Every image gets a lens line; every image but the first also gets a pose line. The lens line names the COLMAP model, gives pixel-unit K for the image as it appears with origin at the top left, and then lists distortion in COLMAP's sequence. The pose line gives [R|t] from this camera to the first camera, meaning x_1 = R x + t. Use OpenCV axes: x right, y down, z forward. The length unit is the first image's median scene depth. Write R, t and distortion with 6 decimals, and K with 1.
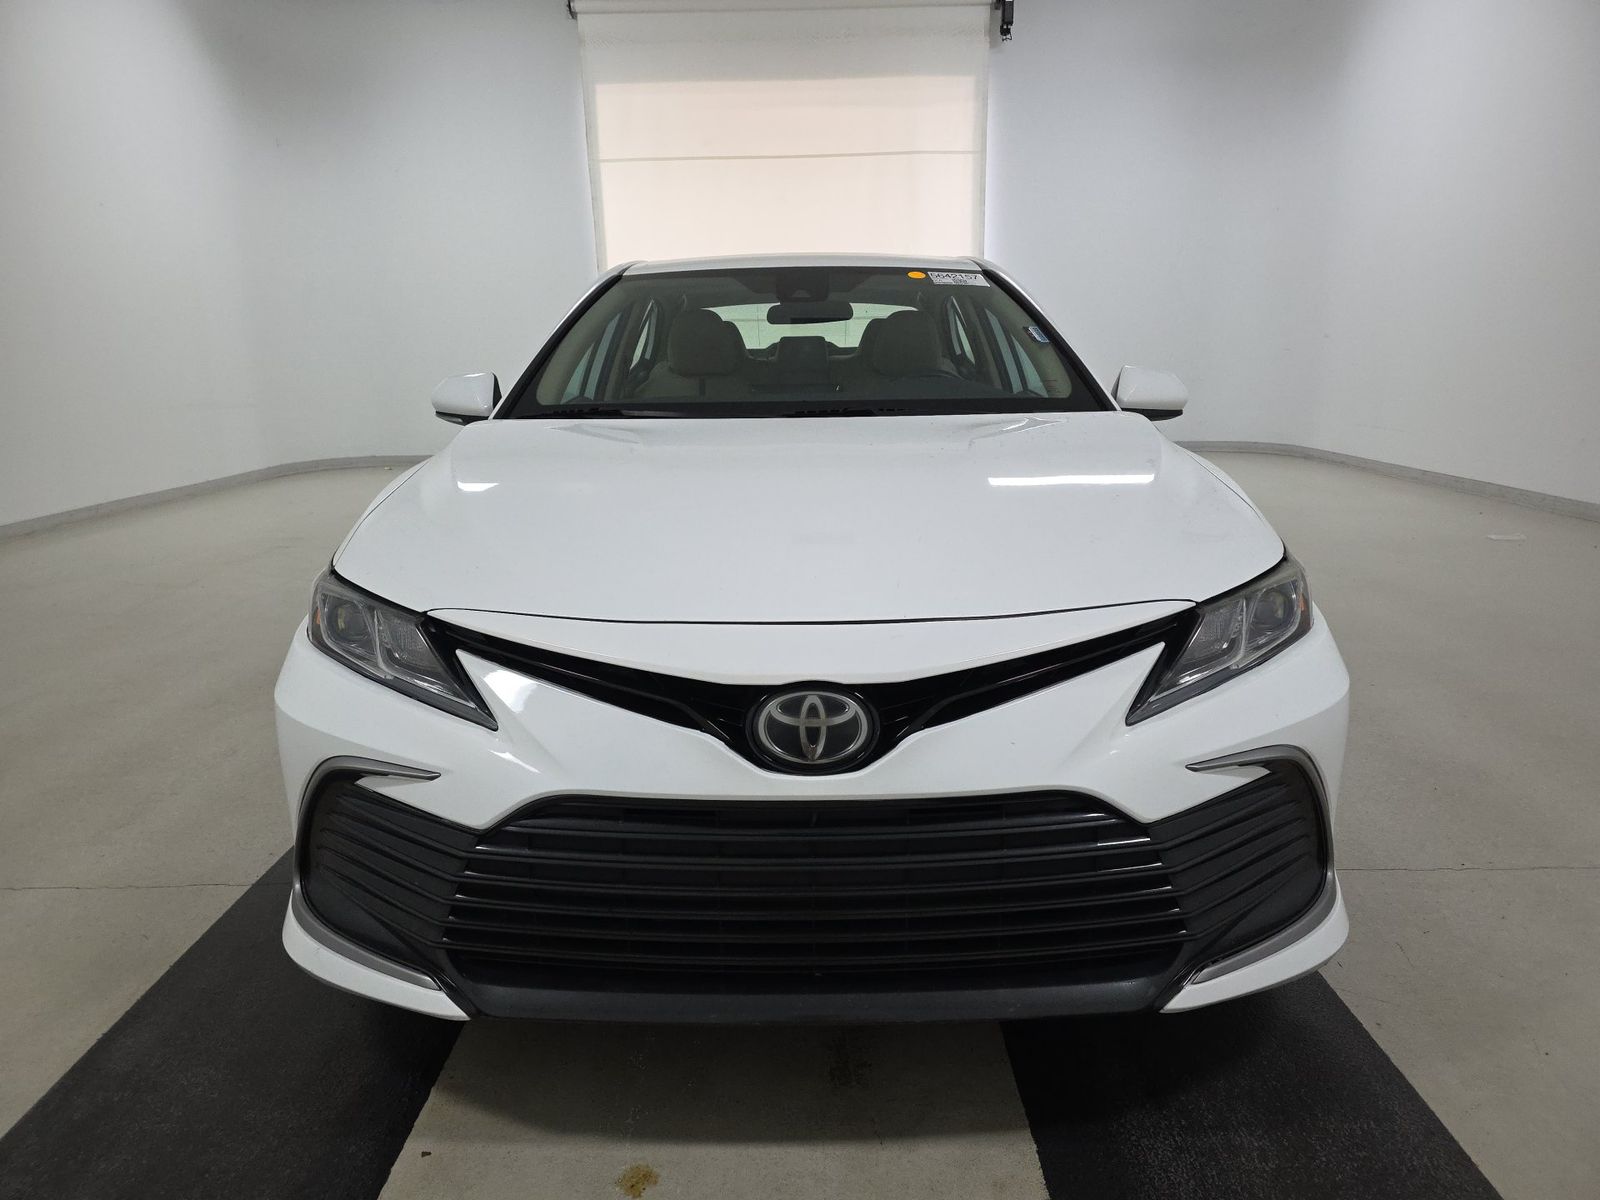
lens RADIAL K [[1088.5, 0, 801.9], [0, 1088.5, 617.4], [0, 0, 1]] dist [-0.004858, -0.002660]
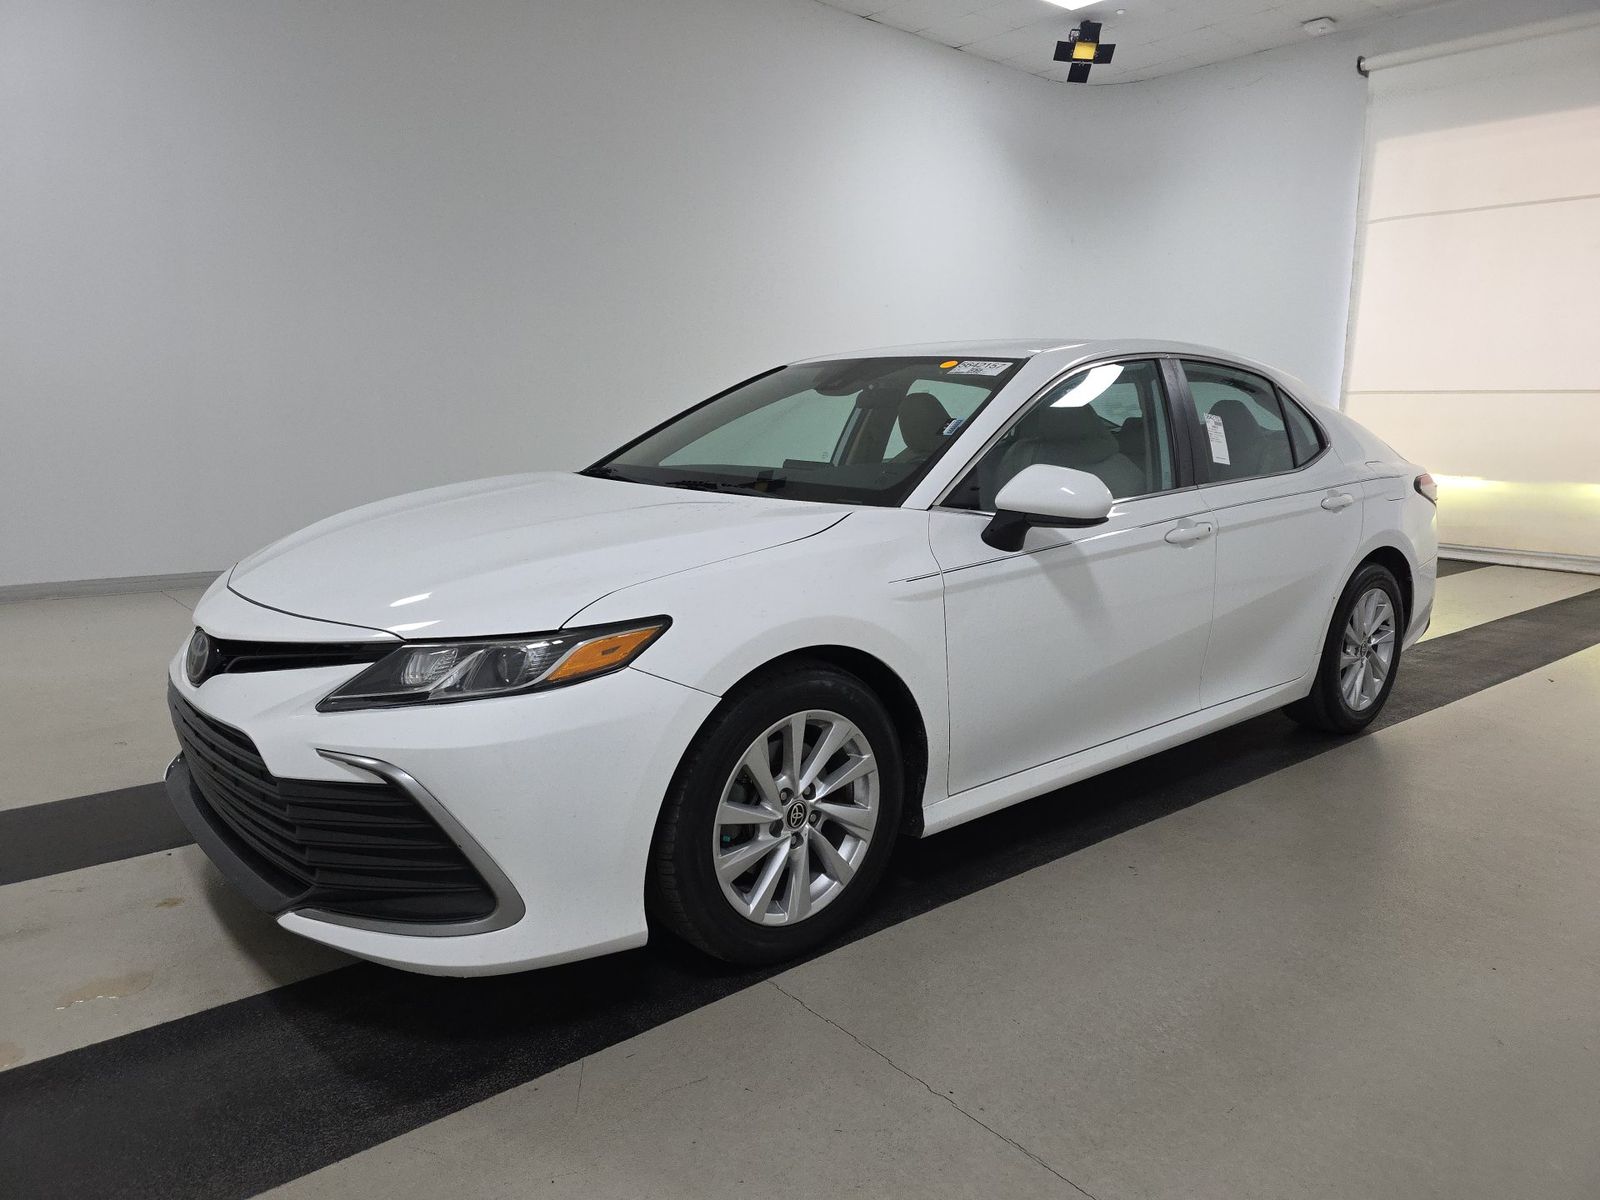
lens RADIAL K [[1088.5, 0, 803.6], [0, 1088.5, 598.1], [0, 0, 1]] dist [-0.004858, -0.002660]
pose [[0.654013, 0.152327, -0.740988, 0.238940], [-0.204285, 0.978689, 0.020885, -0.027308], [0.728378, 0.137714, 0.671194, 0.072239]]
